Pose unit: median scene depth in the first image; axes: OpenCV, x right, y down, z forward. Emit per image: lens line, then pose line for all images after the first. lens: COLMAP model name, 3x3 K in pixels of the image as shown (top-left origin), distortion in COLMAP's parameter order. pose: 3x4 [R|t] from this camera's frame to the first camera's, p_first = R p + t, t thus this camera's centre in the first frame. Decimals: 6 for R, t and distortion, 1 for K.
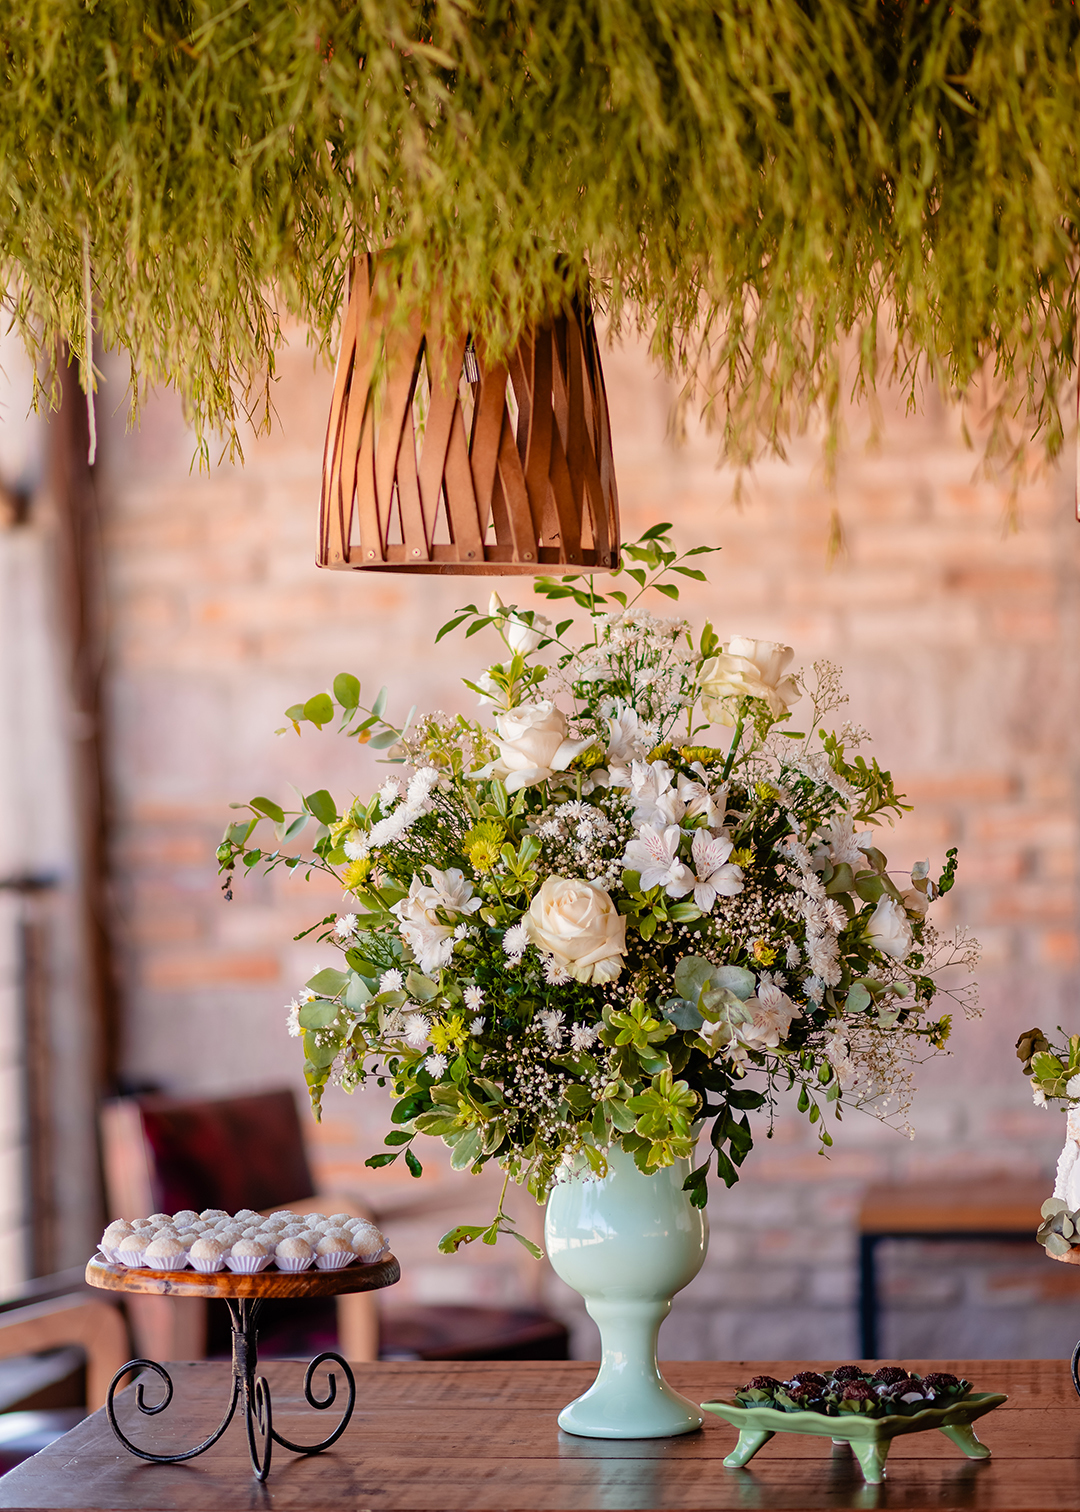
lens RADIAL K [[4138.7, 0, 540.0], [0, 4138.7, 756.0], [0, 0, 1]] dist [0.000194, -0.458253]
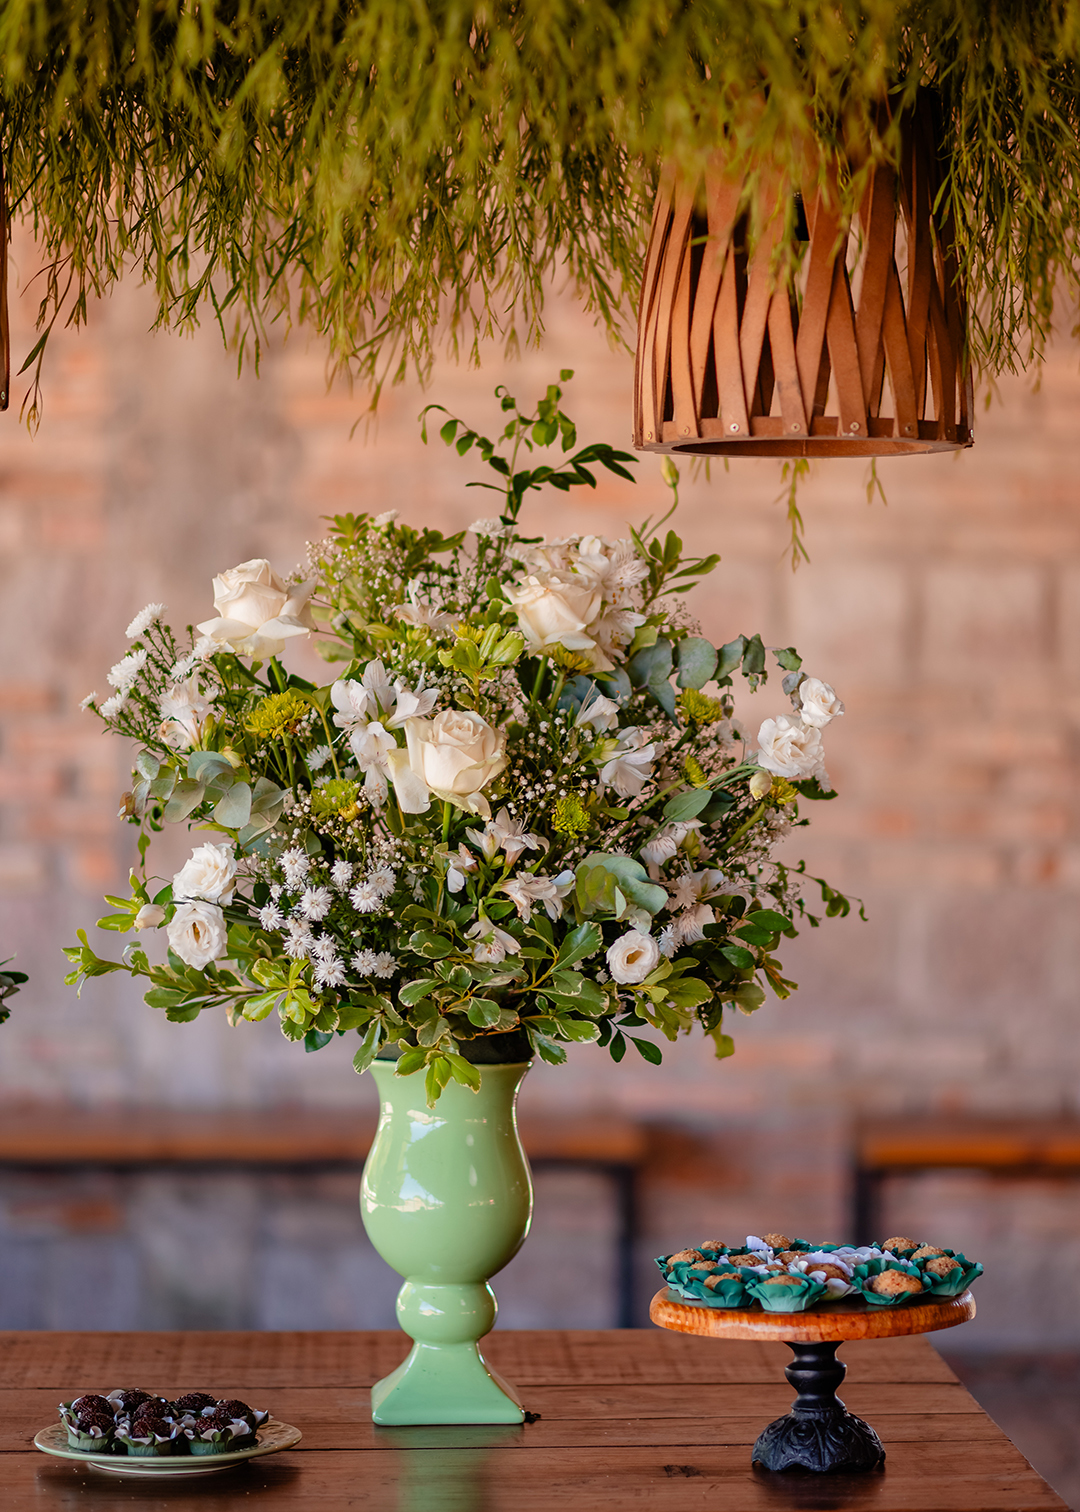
lens RADIAL K [[4138.7, 0, 540.0], [0, 4138.7, 756.0], [0, 0, 1]] dist [0.000194, -0.458253]
pose [[0.981884, 0.031976, 0.186765, 0.161767], [-0.036017, 0.999184, 0.018282, -0.004410], [-0.186028, -0.024677, 0.982235, 0.113417]]
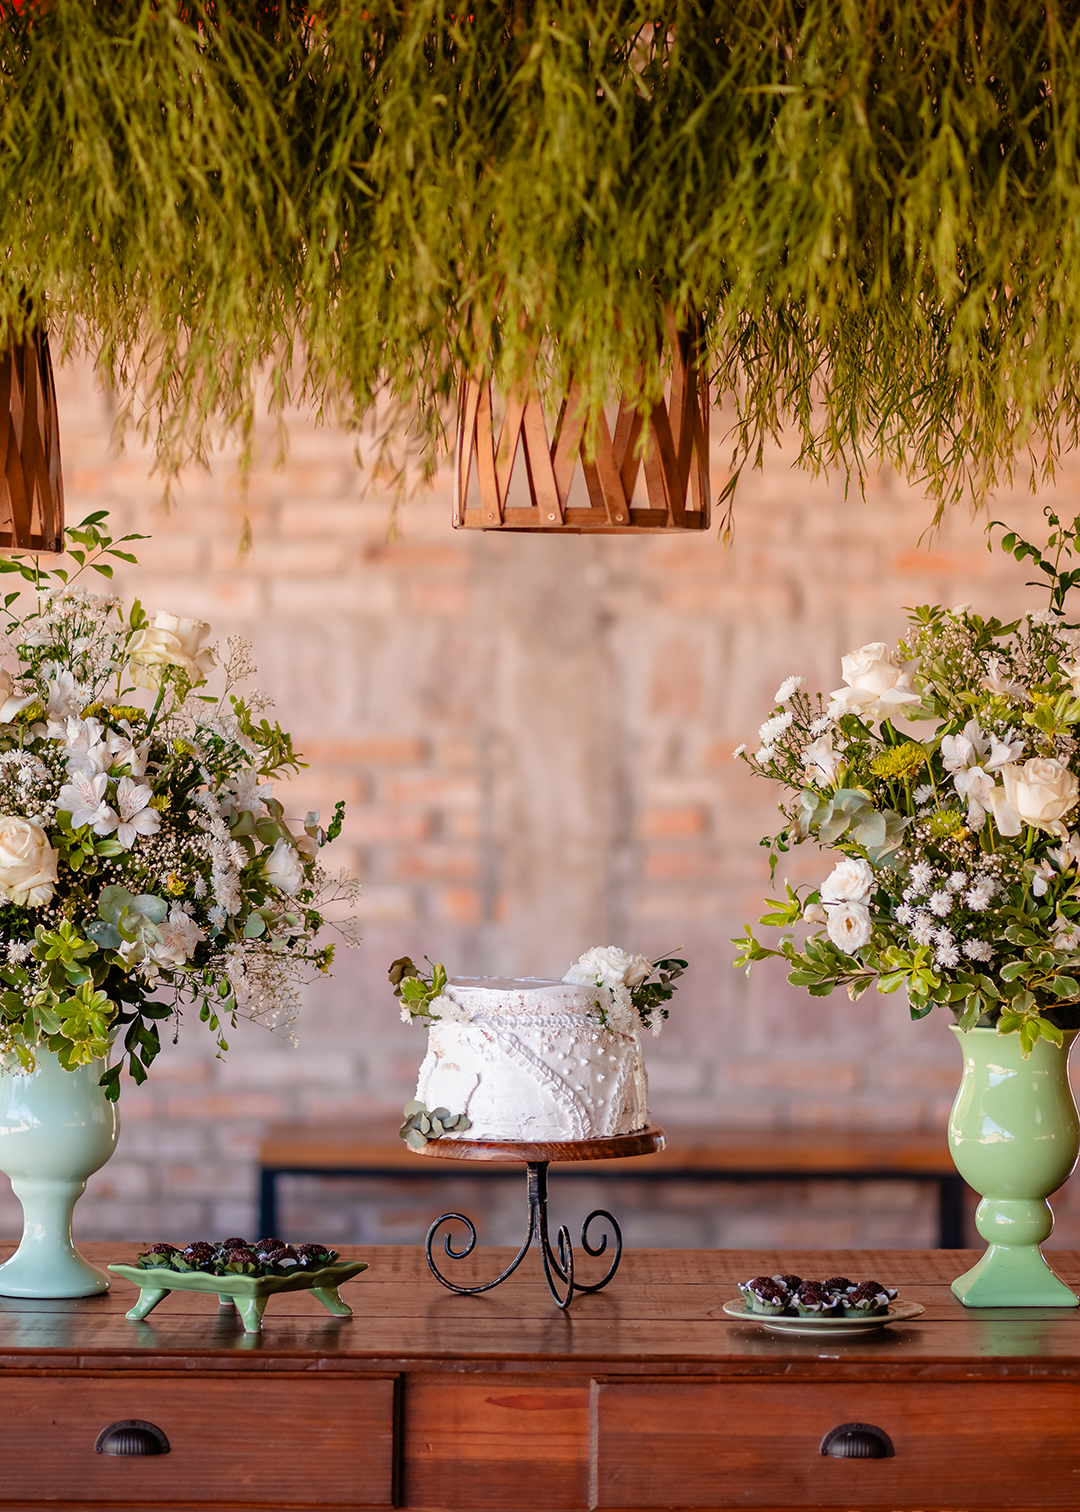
lens RADIAL K [[4138.7, 0, 540.0], [0, 4138.7, 756.0], [0, 0, 1]] dist [0.000194, -0.458253]
pose [[0.989782, 0.034351, 0.138392, -0.007224], [-0.035720, 0.999334, 0.007418, -0.001212], [-0.138045, -0.012285, 0.990350, -0.175631]]
